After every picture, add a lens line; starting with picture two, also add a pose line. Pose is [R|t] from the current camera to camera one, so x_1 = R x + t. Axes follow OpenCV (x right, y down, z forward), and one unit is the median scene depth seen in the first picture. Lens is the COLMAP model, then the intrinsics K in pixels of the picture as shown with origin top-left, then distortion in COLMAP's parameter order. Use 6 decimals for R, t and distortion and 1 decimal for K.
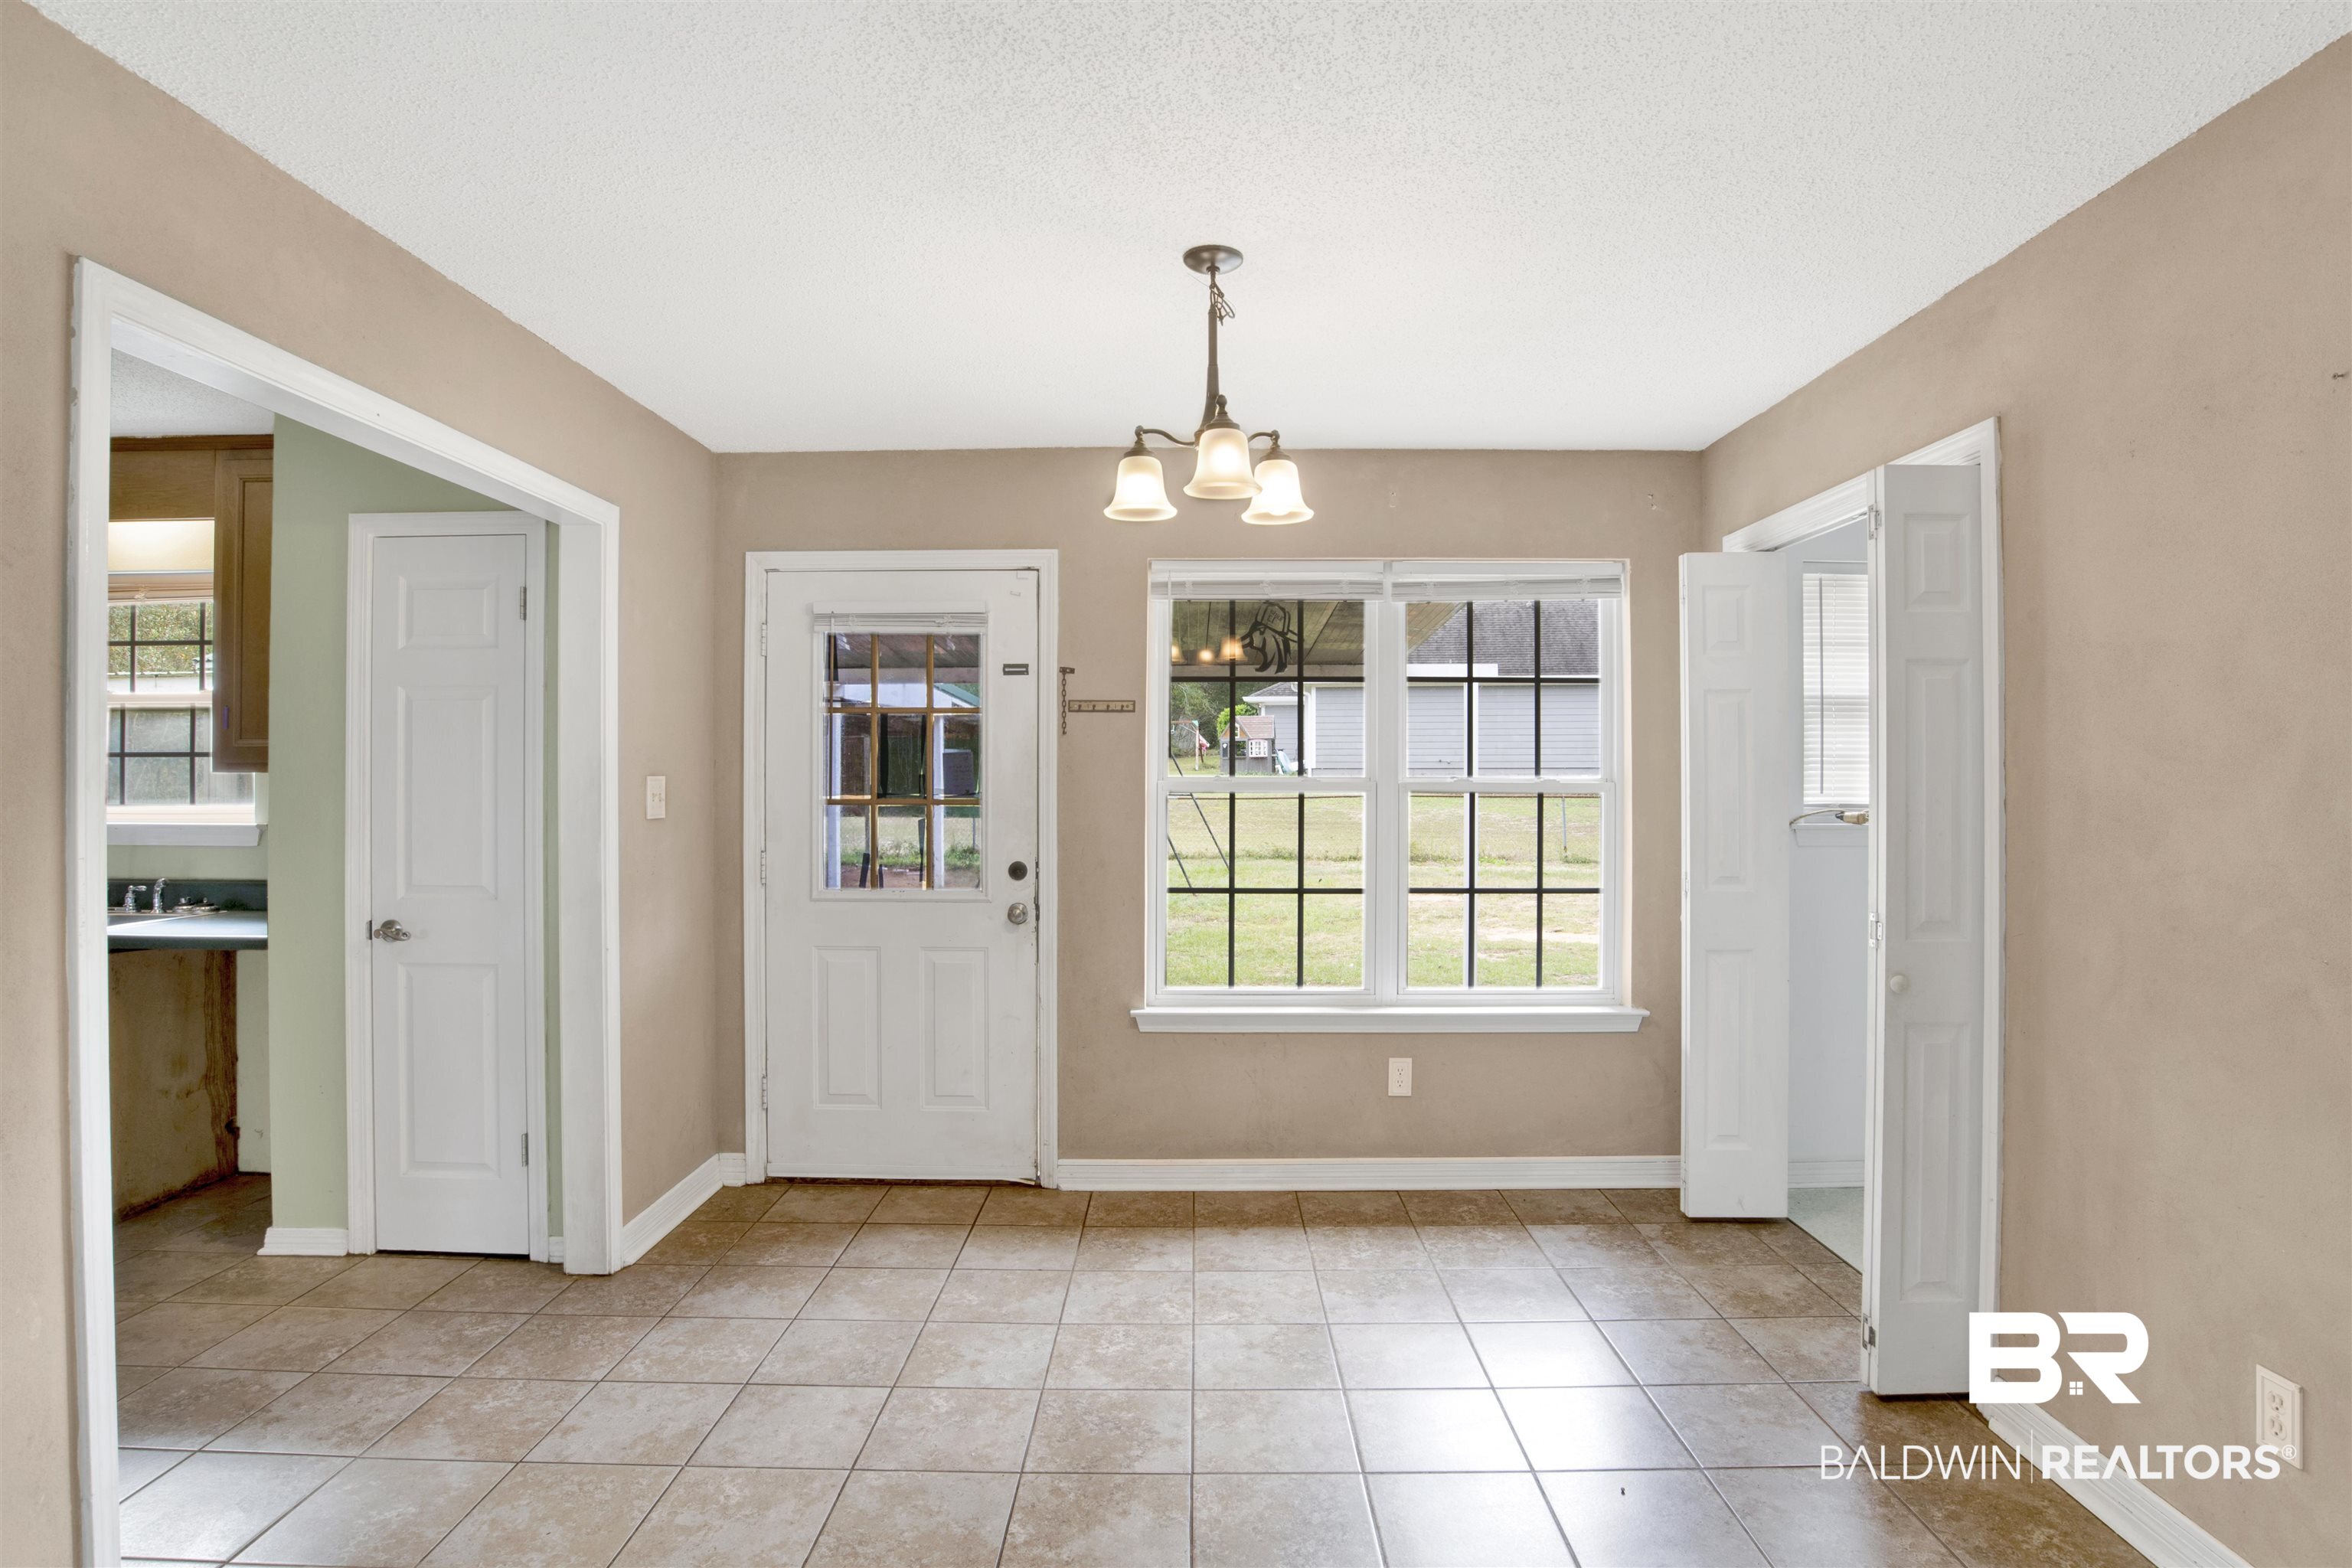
lens RADIAL K [[1228.2, 0, 1194.6], [0, 1228.2, 773.6], [0, 0, 1]] dist [-0.061983, 0.018822]
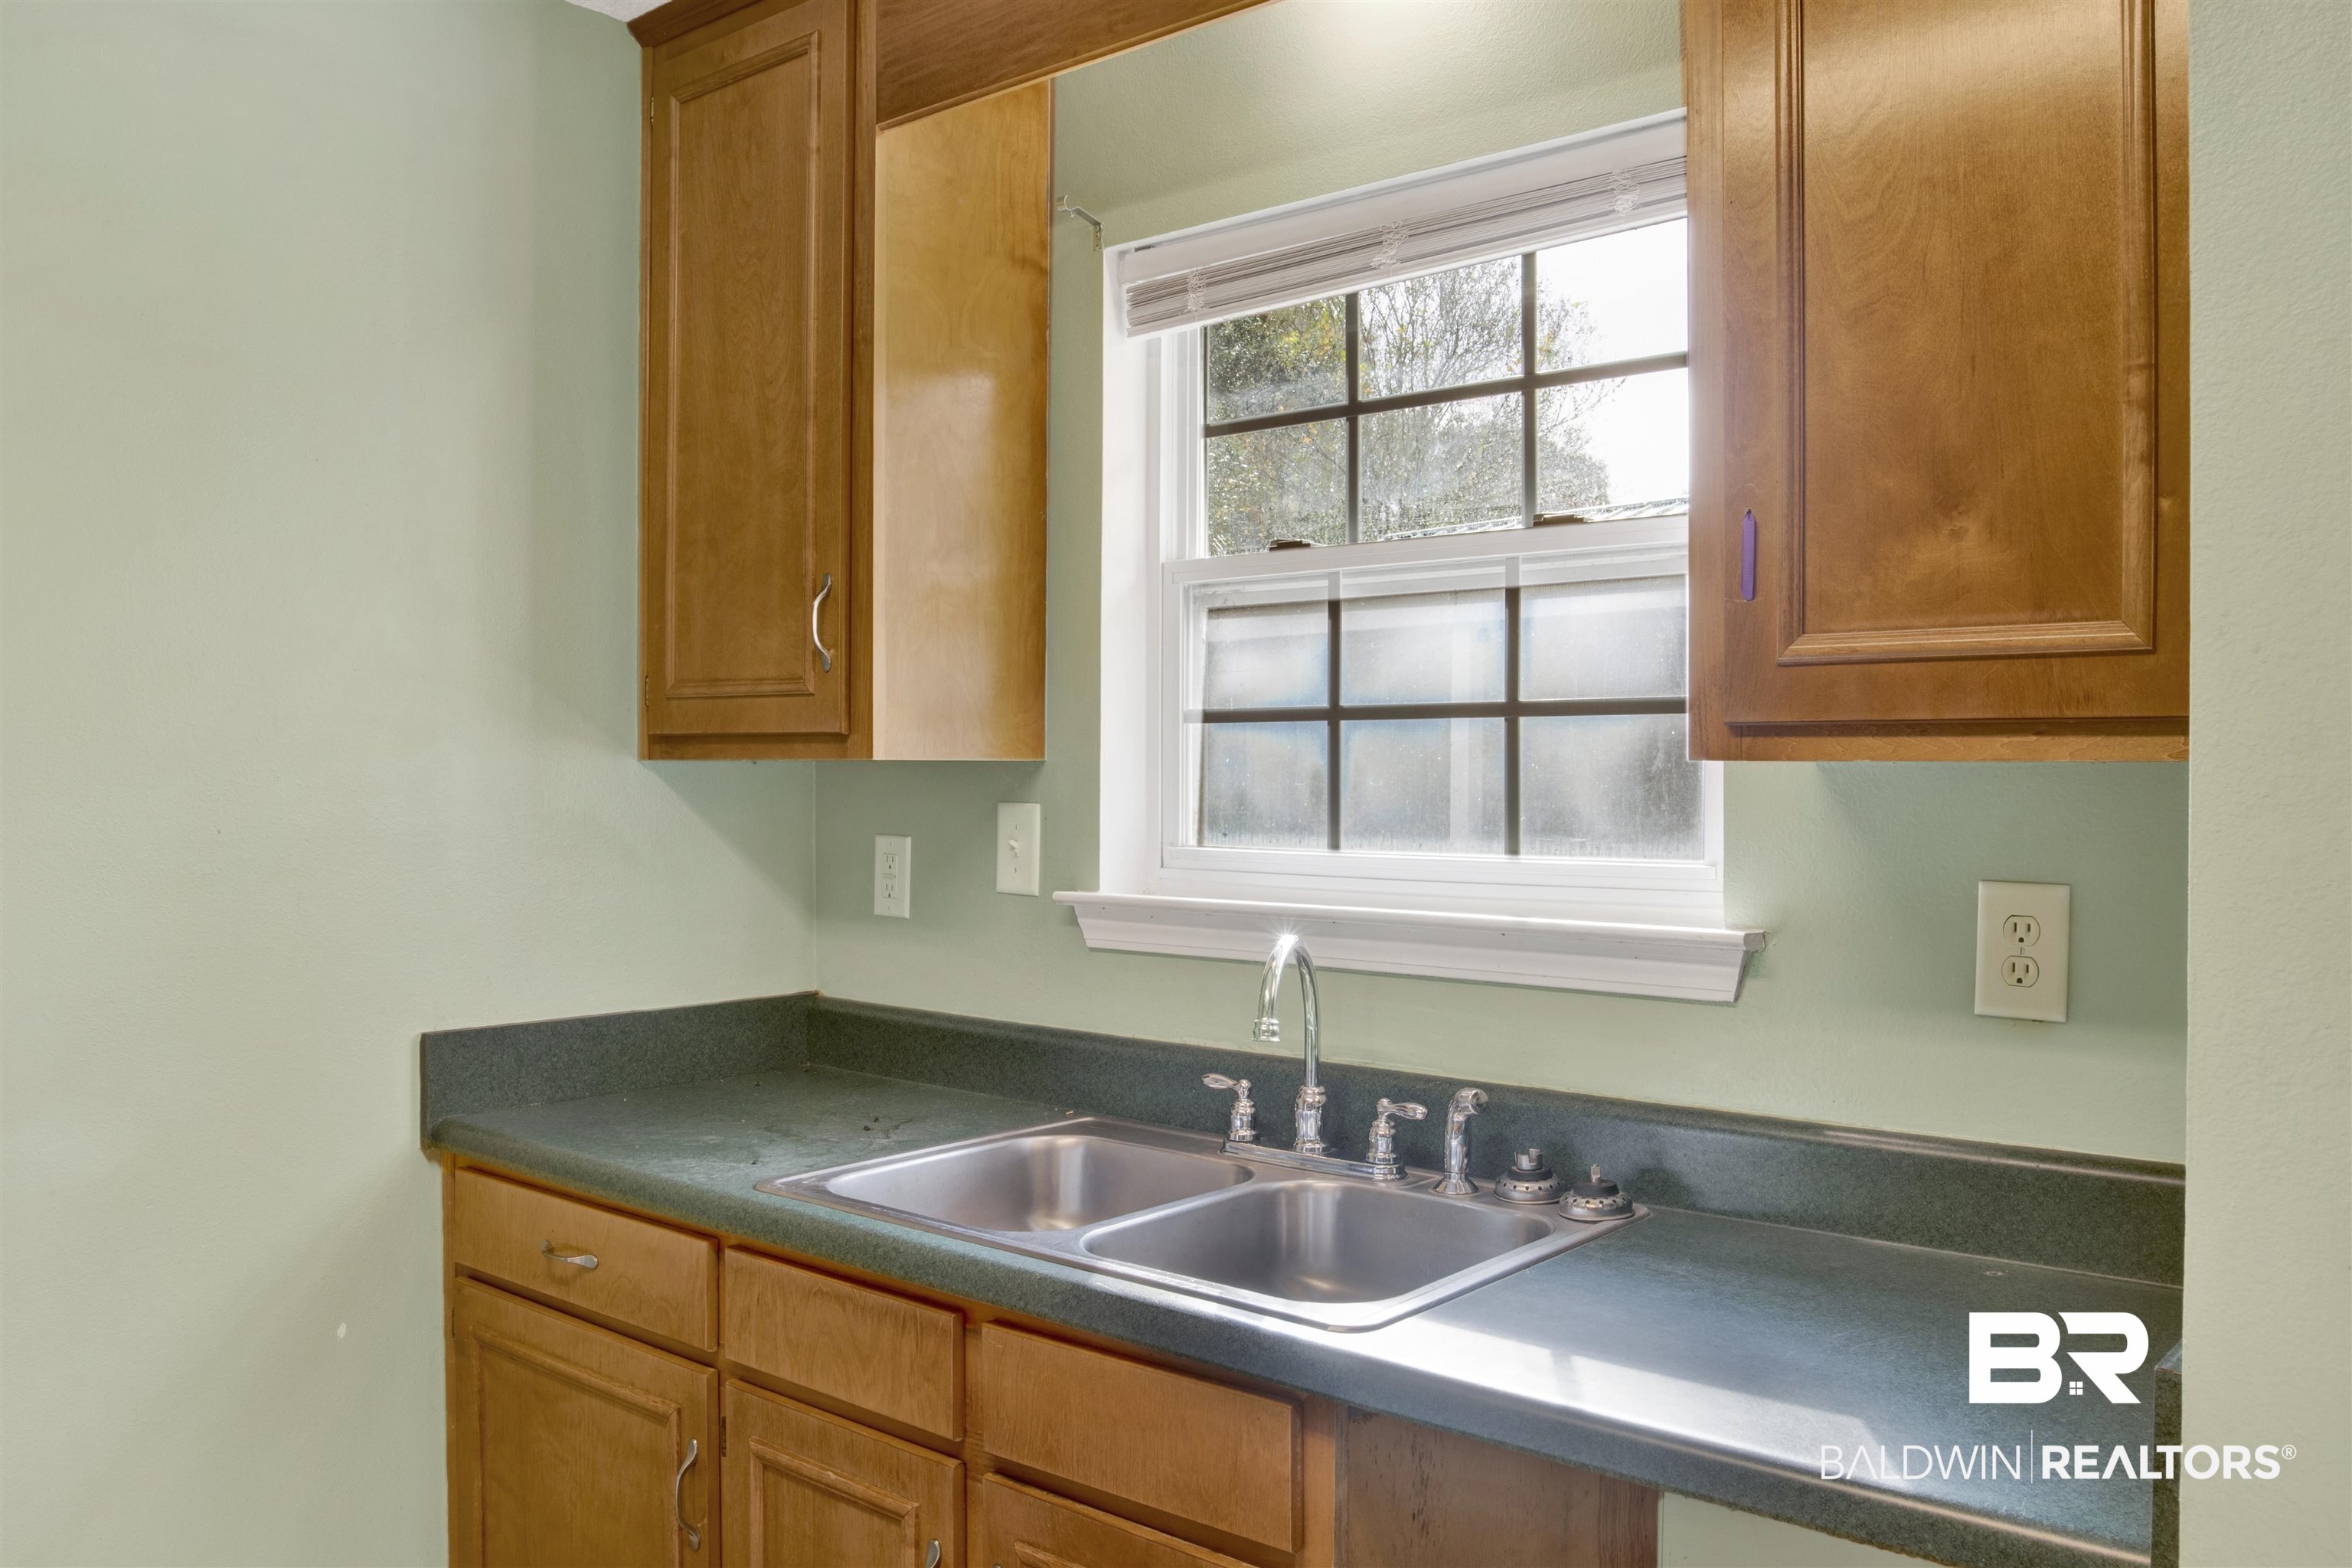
lens RADIAL K [[1730.3, 0, 1172.2], [0, 1730.3, 801.8], [0, 0, 1]] dist [-0.055189, 0.020347]
pose [[0.778292, 0.002042, -0.627899, -0.638398], [-0.000679, 0.999997, 0.002410, 0.010256], [0.627902, -0.001450, 0.778291, 0.581292]]
